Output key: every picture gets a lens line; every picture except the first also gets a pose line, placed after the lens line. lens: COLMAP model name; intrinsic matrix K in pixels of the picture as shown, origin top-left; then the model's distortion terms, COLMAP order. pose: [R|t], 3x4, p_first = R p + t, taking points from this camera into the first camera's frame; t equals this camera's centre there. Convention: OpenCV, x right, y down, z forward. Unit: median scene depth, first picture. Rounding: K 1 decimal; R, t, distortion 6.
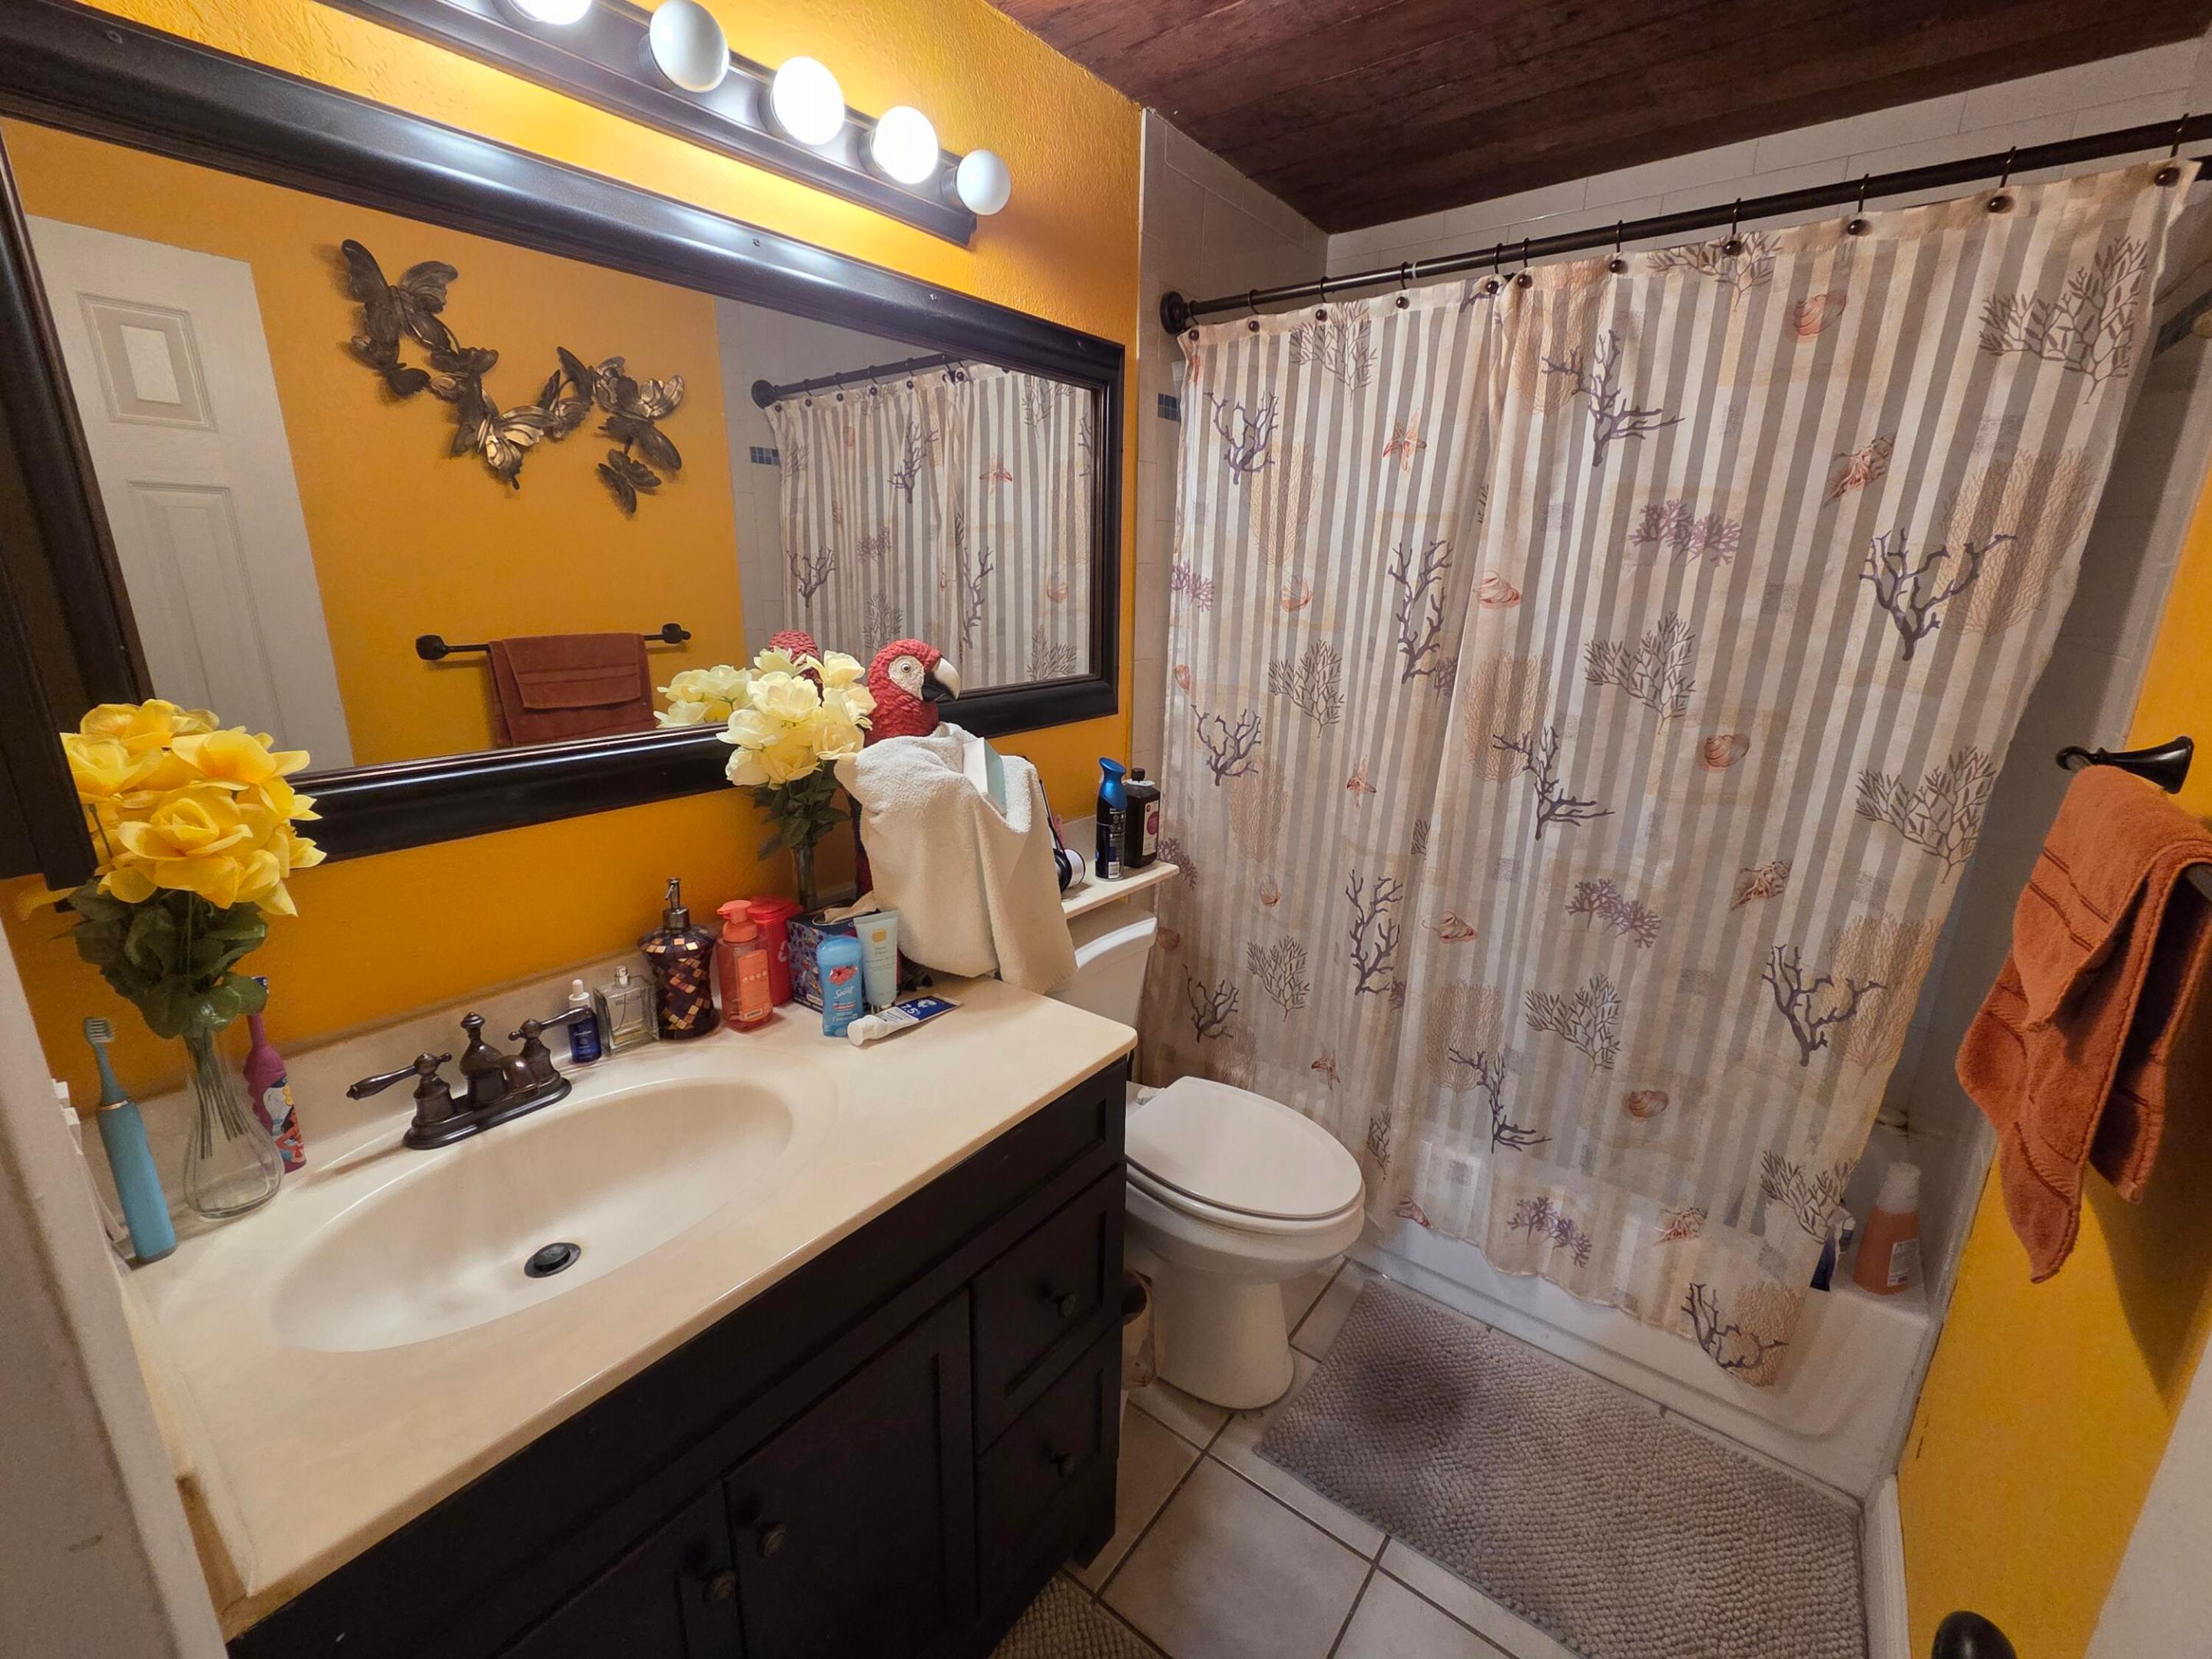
lens RADIAL K [[912.5, 0, 1098.4], [0, 912.5, 831.7], [0, 0, 1]] dist [0.000800, 0.000246]
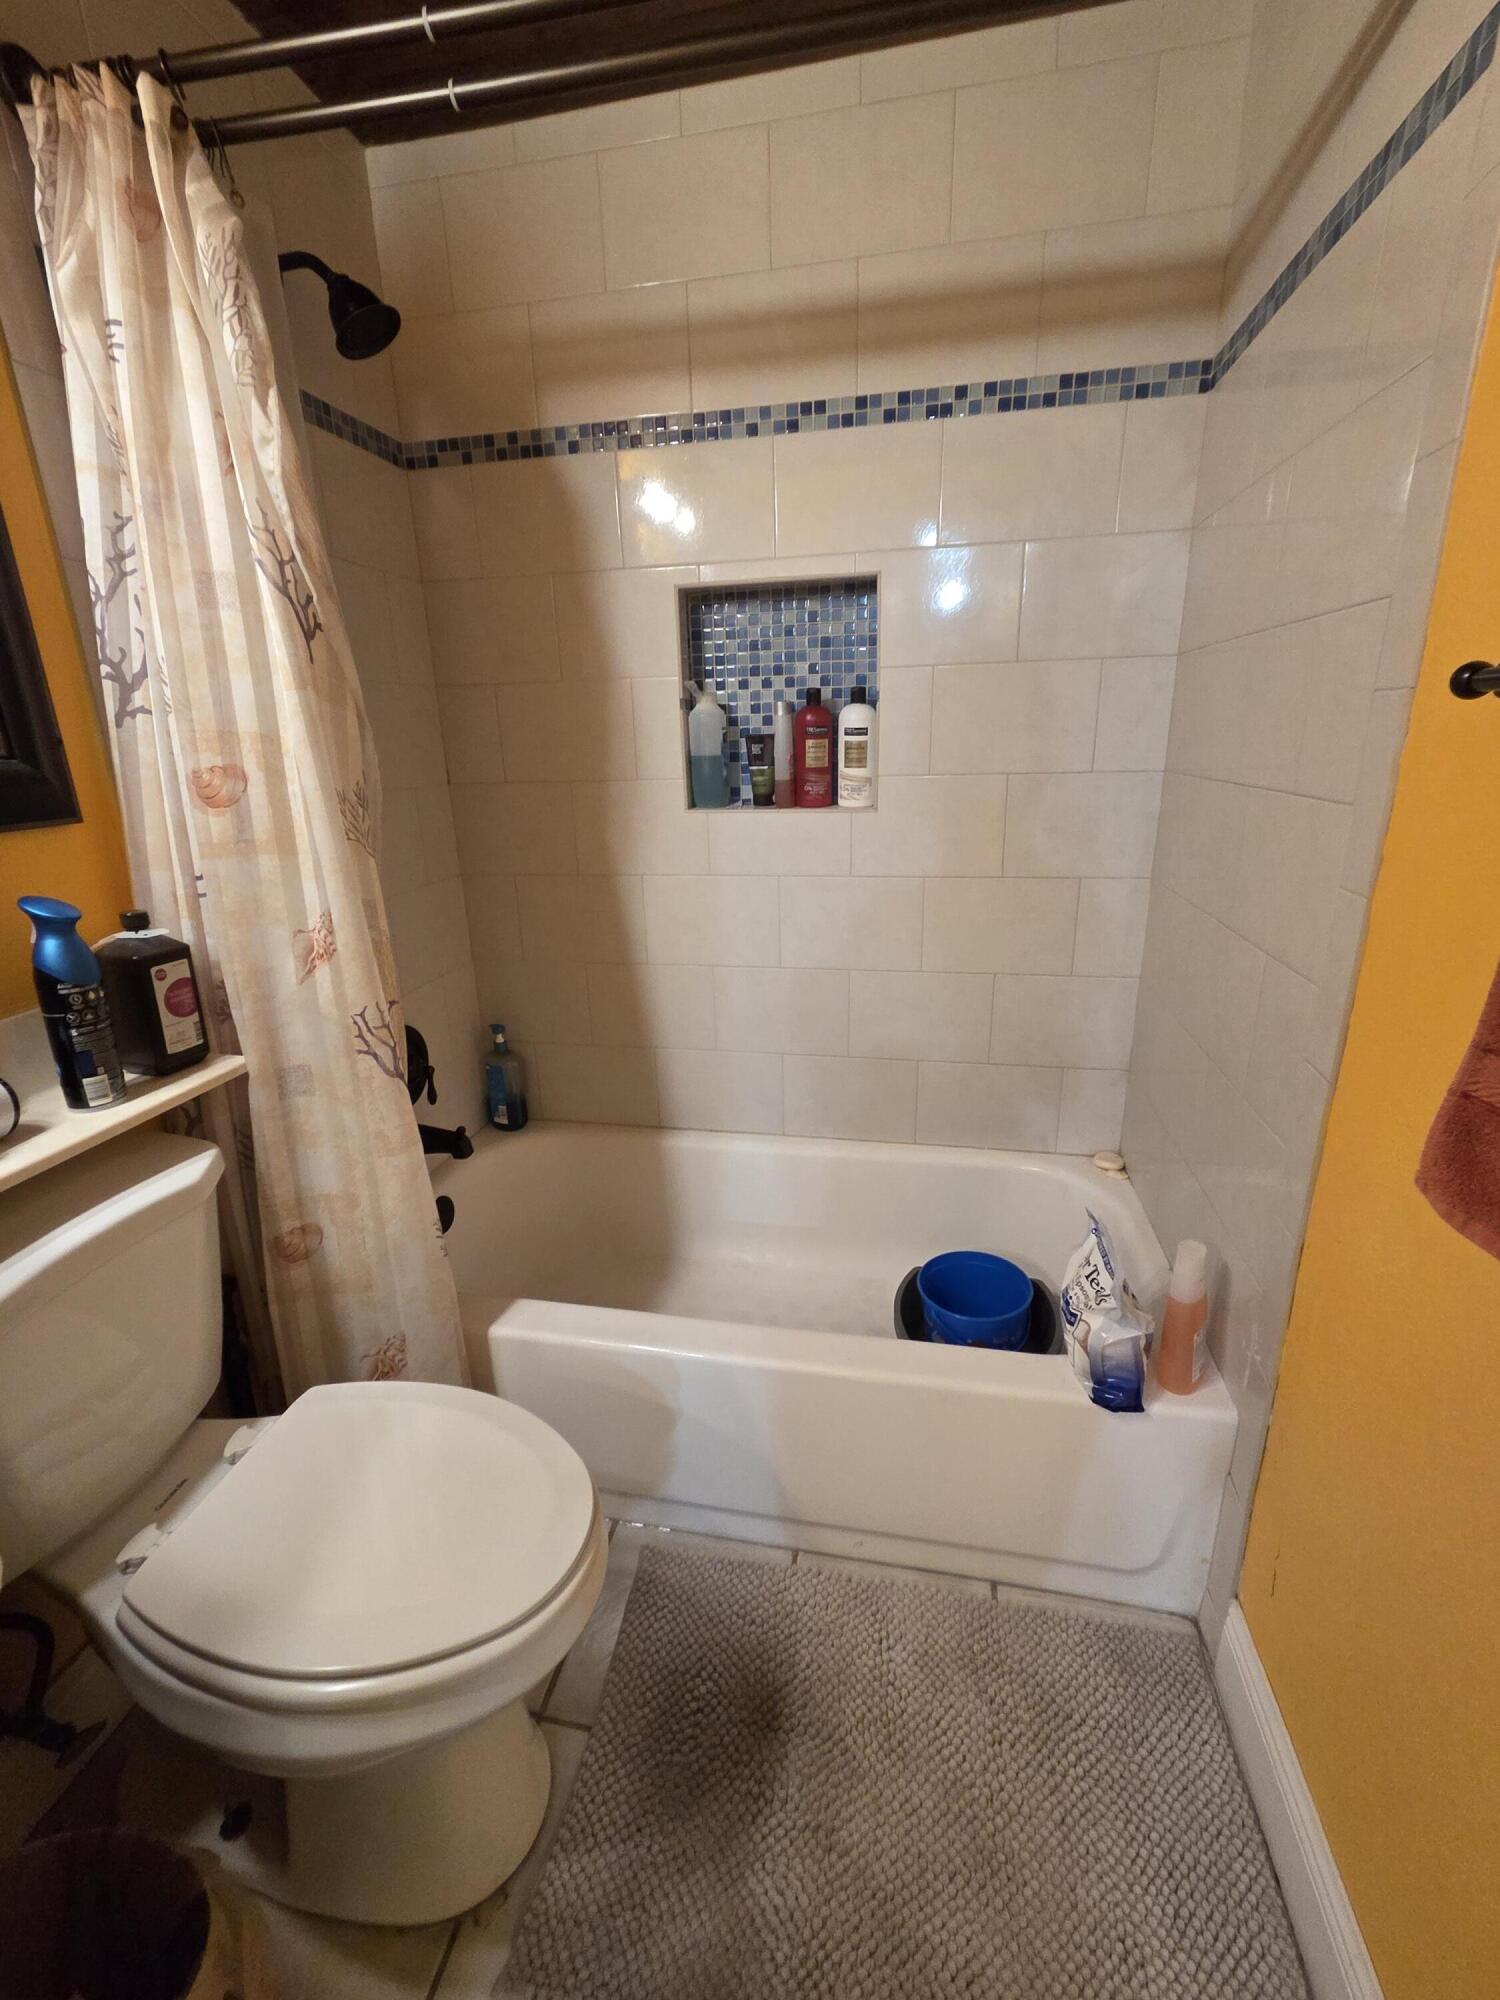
lens RADIAL K [[825.0, 0, 754.6], [0, 825.0, 992.6], [0, 0, 1]] dist [0.000800, 0.000246]
pose [[0.889249, -0.167870, 0.425506, 0.172072], [0.158339, 0.985682, 0.057963, 0.016725], [-0.429144, 0.015830, 0.903097, 0.356855]]
